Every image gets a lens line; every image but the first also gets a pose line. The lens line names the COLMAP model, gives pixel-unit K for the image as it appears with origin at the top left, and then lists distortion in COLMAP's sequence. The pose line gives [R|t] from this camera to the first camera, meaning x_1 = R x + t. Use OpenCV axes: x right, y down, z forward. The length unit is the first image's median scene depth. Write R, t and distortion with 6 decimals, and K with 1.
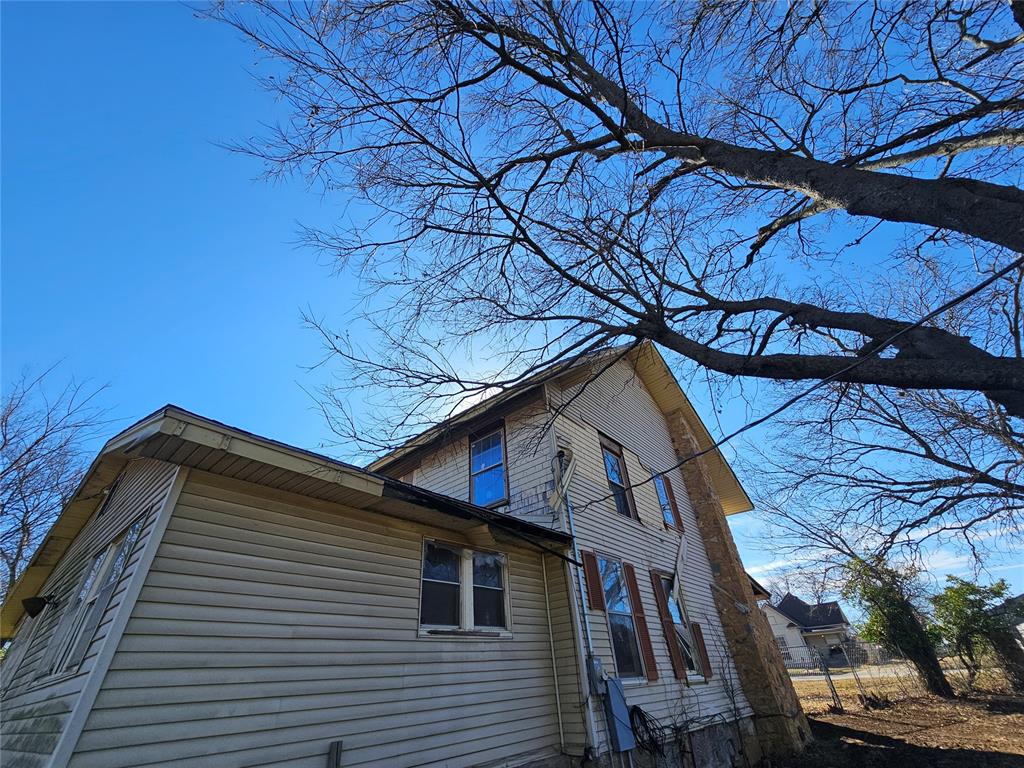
lens RADIAL K [[422.6, 0, 509.9], [0, 422.6, 381.0], [0, 0, 1]] dist [0.000479, 0.000286]
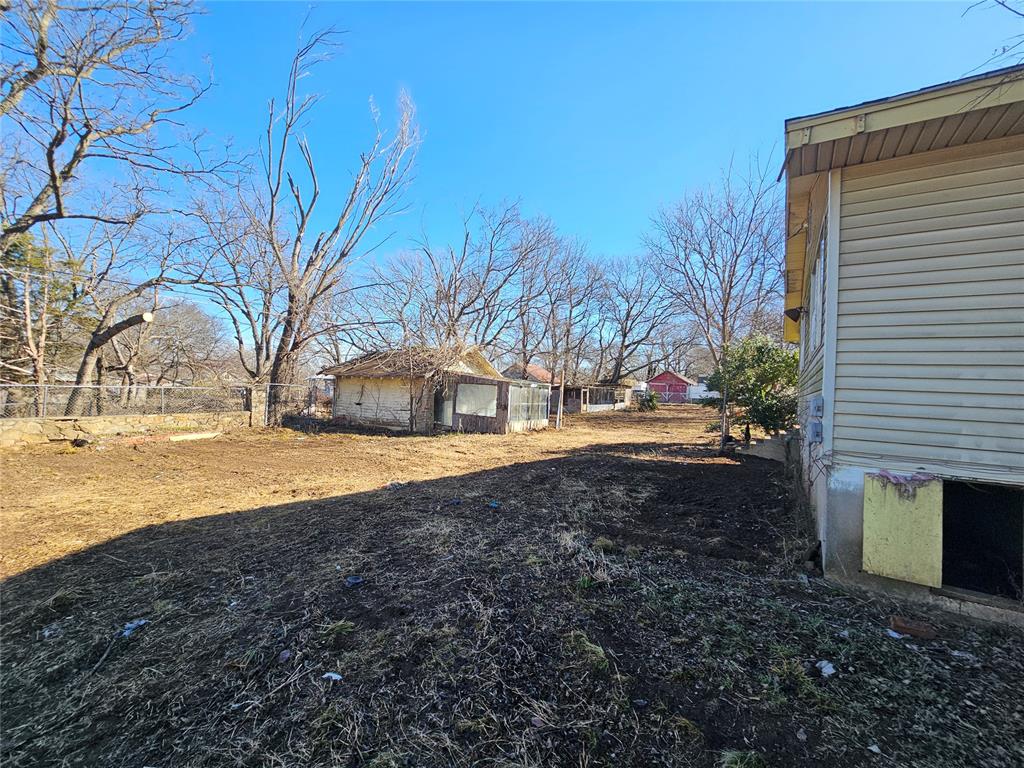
lens RADIAL K [[422.6, 0, 507.4], [0, 422.6, 386.0], [0, 0, 1]] dist [0.000479, 0.000286]
pose [[0.141273, 0.058326, -0.988251, 0.099949], [0.529549, 0.838987, 0.125217, 0.074439], [0.836433, -0.541017, 0.087640, -0.002167]]
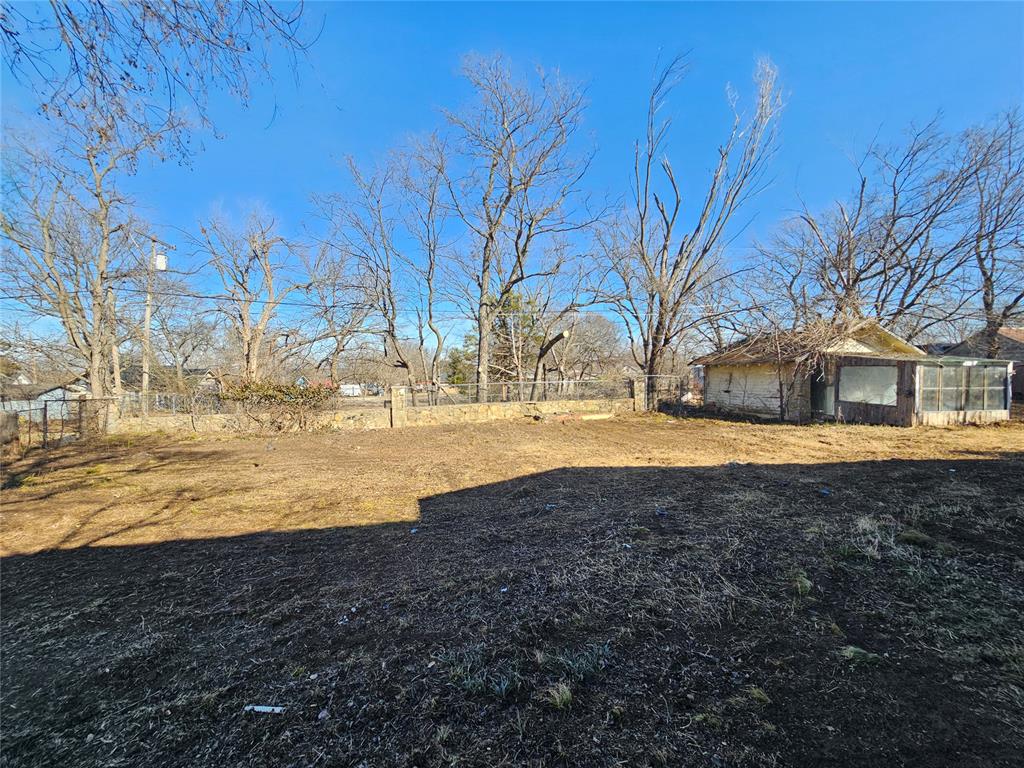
lens RADIAL K [[422.6, 0, 502.5], [0, 422.6, 394.8], [0, 0, 1]] dist [0.000479, 0.000286]
pose [[-0.669440, 0.108637, -0.734880, 0.438659], [0.469818, 0.828197, -0.305550, 0.224992], [0.575431, -0.549807, -0.605468, 0.286411]]
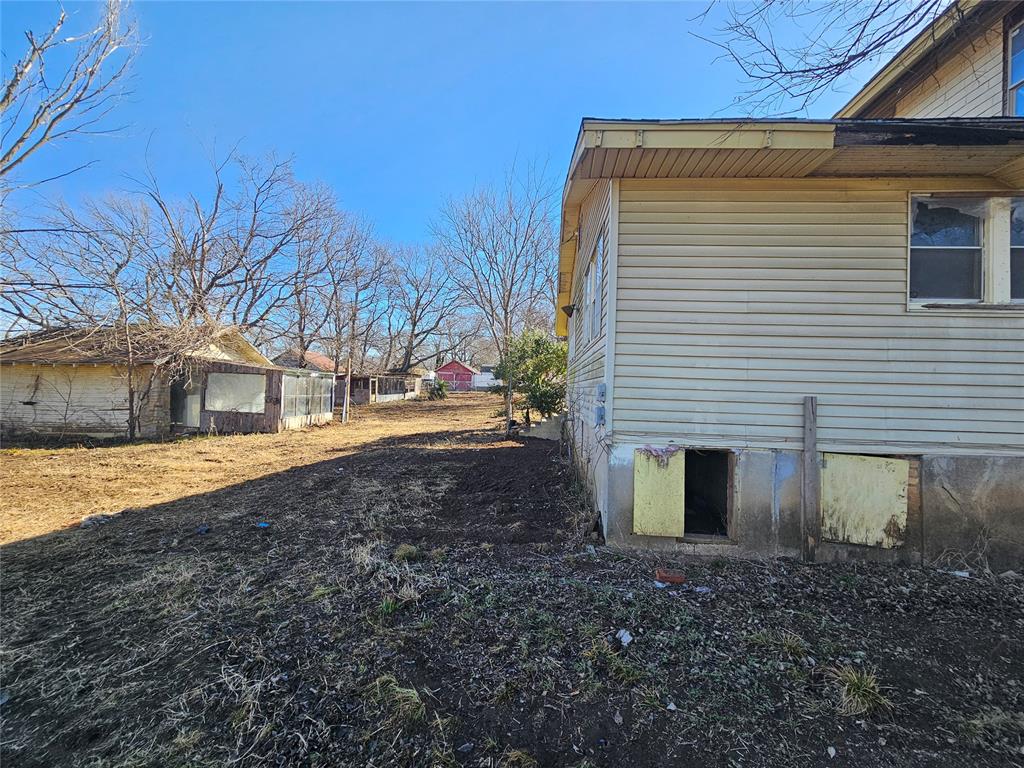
lens RADIAL K [[422.6, 0, 512.9], [0, 422.6, 380.8], [0, 0, 1]] dist [0.000479, 0.000286]
pose [[0.601768, 0.066989, -0.795857, -0.013417], [0.406958, 0.831694, 0.377717, 0.088763], [0.687212, -0.551178, 0.473225, 0.005206]]
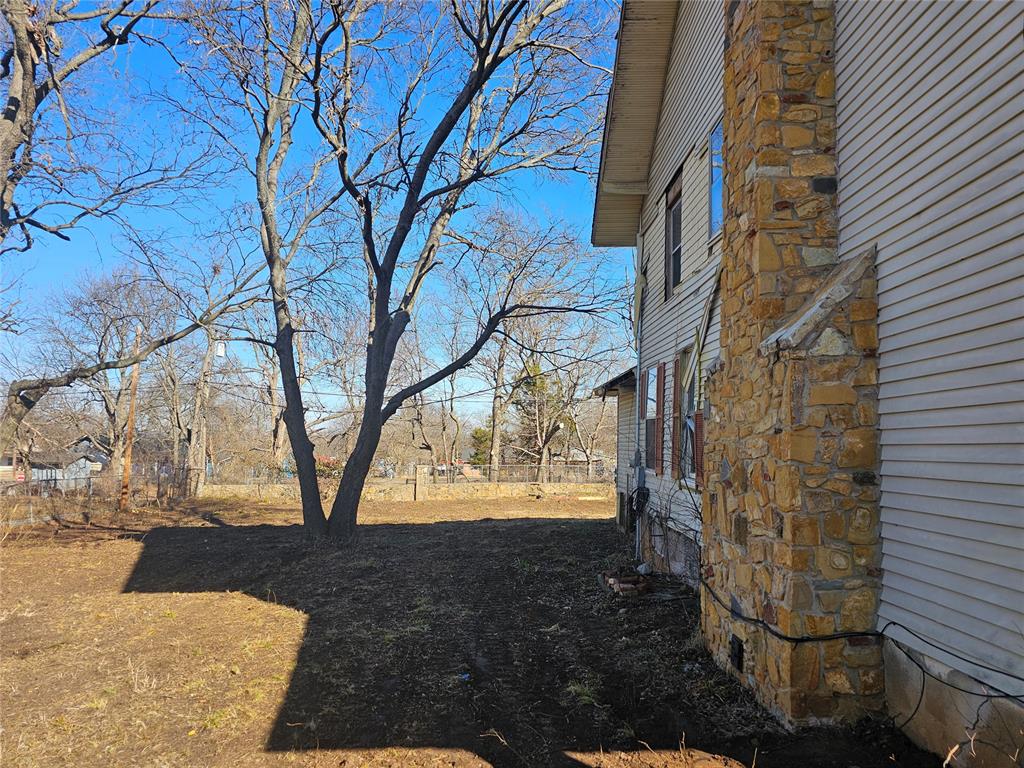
lens RADIAL K [[689.0, 0, 509.5], [0, 689.0, 376.2], [0, 0, 1]] dist [0.029186, -0.008682]
pose [[-0.741337, -0.019610, -0.670846, 2.766902], [0.409550, 0.778662, -0.475347, 1.863052], [0.531684, -0.627137, -0.569220, 3.048604]]
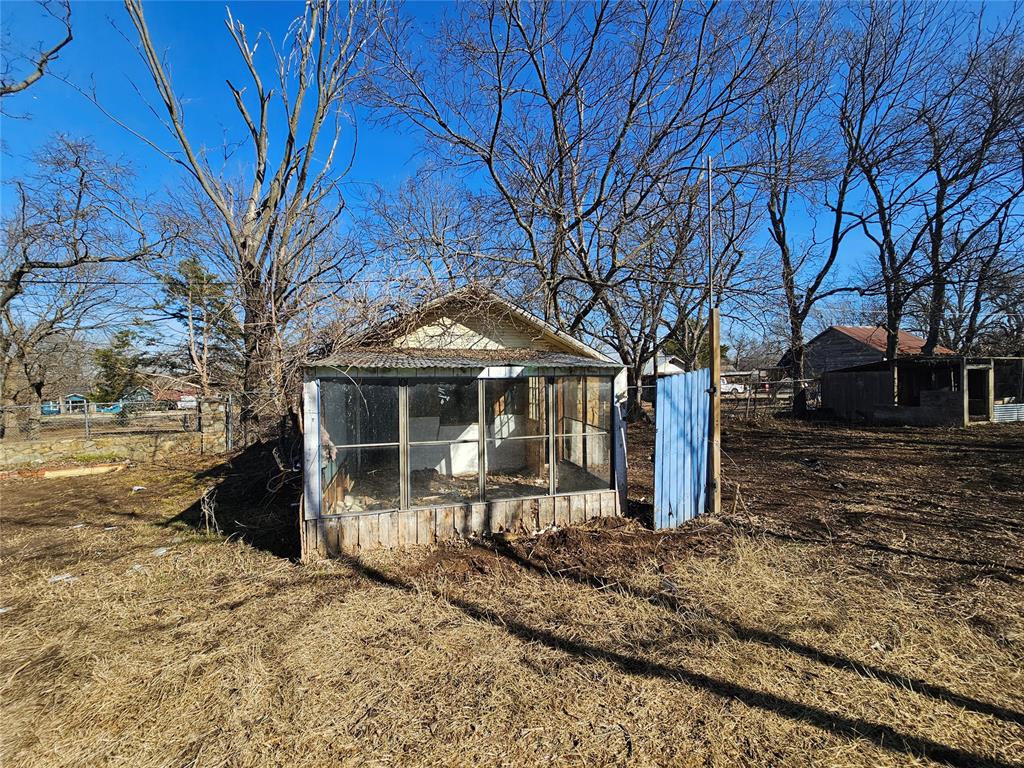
lens RADIAL K [[422.6, 0, 506.5], [0, 422.6, 383.7], [0, 0, 1]] dist [0.000479, 0.000286]
pose [[-0.578332, 0.082917, -0.811576, -2.442426], [0.511061, 0.812246, -0.281199, 0.877366], [0.635884, -0.577392, -0.512124, 0.916852]]
